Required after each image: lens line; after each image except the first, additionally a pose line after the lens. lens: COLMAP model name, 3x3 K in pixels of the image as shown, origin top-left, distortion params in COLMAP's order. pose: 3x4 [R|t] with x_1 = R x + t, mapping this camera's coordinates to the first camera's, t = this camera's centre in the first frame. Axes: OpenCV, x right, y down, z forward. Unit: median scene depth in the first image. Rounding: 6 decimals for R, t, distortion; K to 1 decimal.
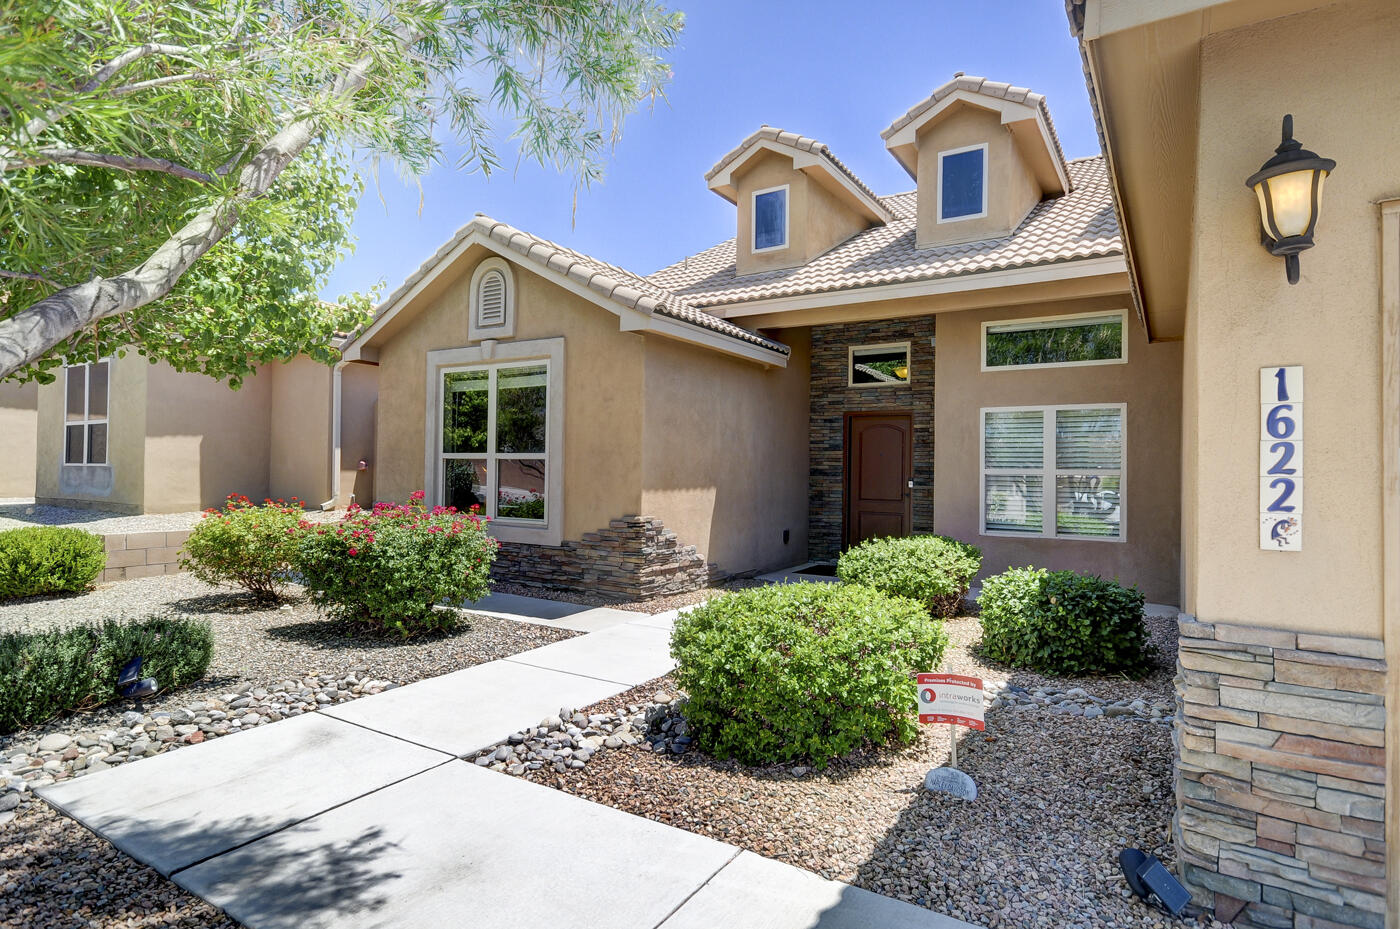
lens RADIAL K [[748.4, 0, 700.0], [0, 748.4, 464.5], [0, 0, 1]] dist [0.001694, 0.002998]
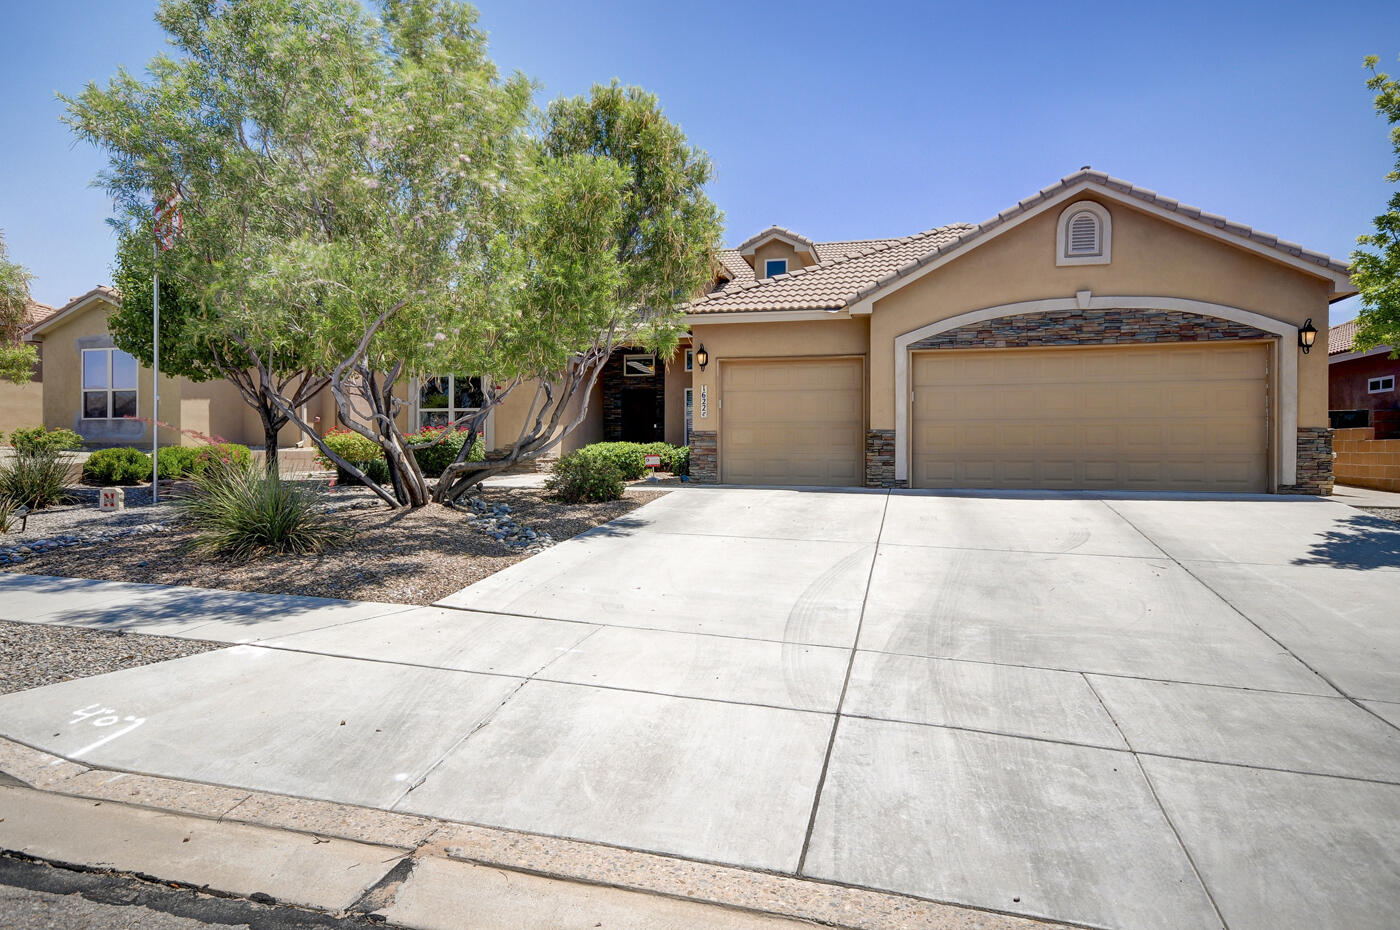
lens RADIAL K [[798.2, 0, 696.8], [0, 798.2, 449.6], [0, 0, 1]] dist [0.019928, -0.000471]
pose [[0.956362, -0.011782, 0.291946, -0.306305], [0.007903, 0.999864, 0.014460, 0.078012], [-0.292077, -0.011522, 0.956326, -1.393699]]
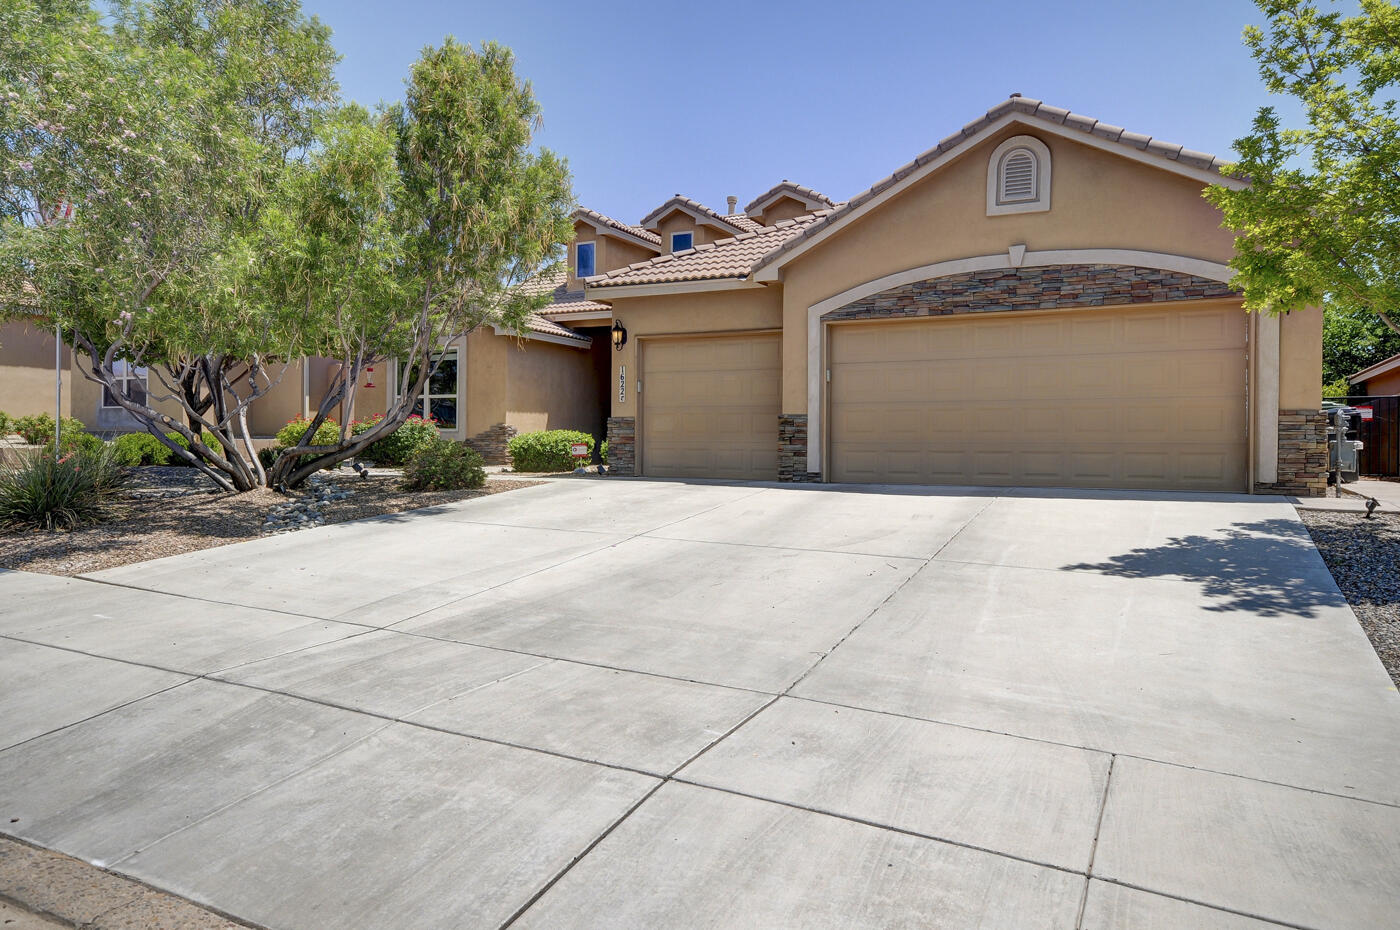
lens RADIAL K [[939.0, 0, 696.2], [0, 939.0, 448.2], [0, 0, 1]] dist [0.037534, 0.000621]
pose [[0.995866, -0.005287, 0.090679, 0.201633], [0.004146, 0.999910, 0.012772, 0.101286], [-0.090739, -0.012343, 0.995798, -1.576789]]
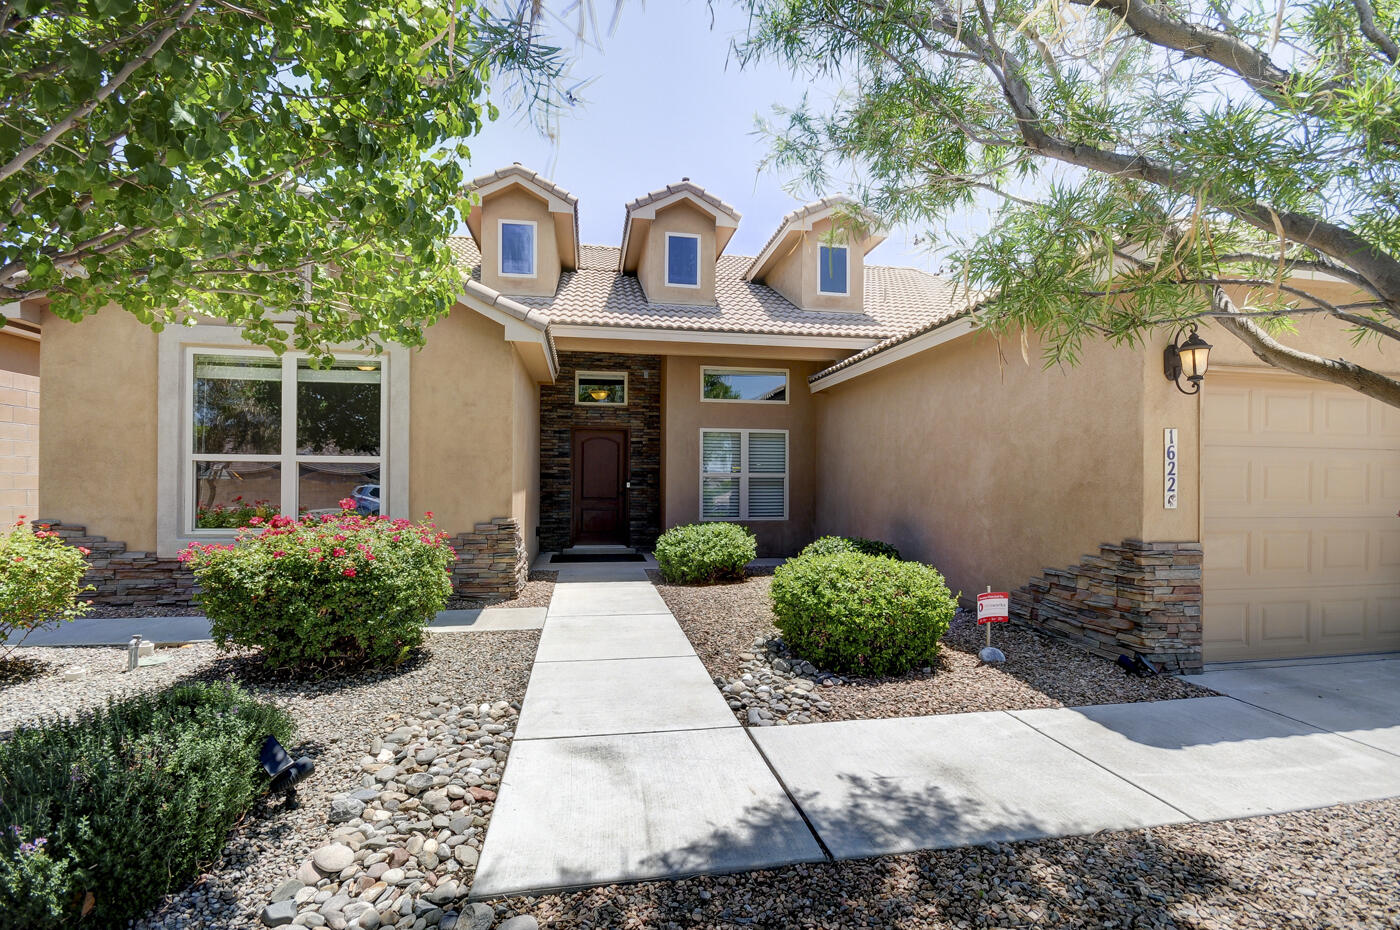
lens RADIAL K [[642.0, 0, 699.7], [0, 642.0, 475.1], [0, 0, 1]] dist [0.001188, -0.000076]
pose [[0.740363, -0.003196, 0.672200, -0.471835], [-0.003335, 0.999959, 0.008428, 0.000063], [-0.672199, -0.008482, 0.740322, 0.147899]]
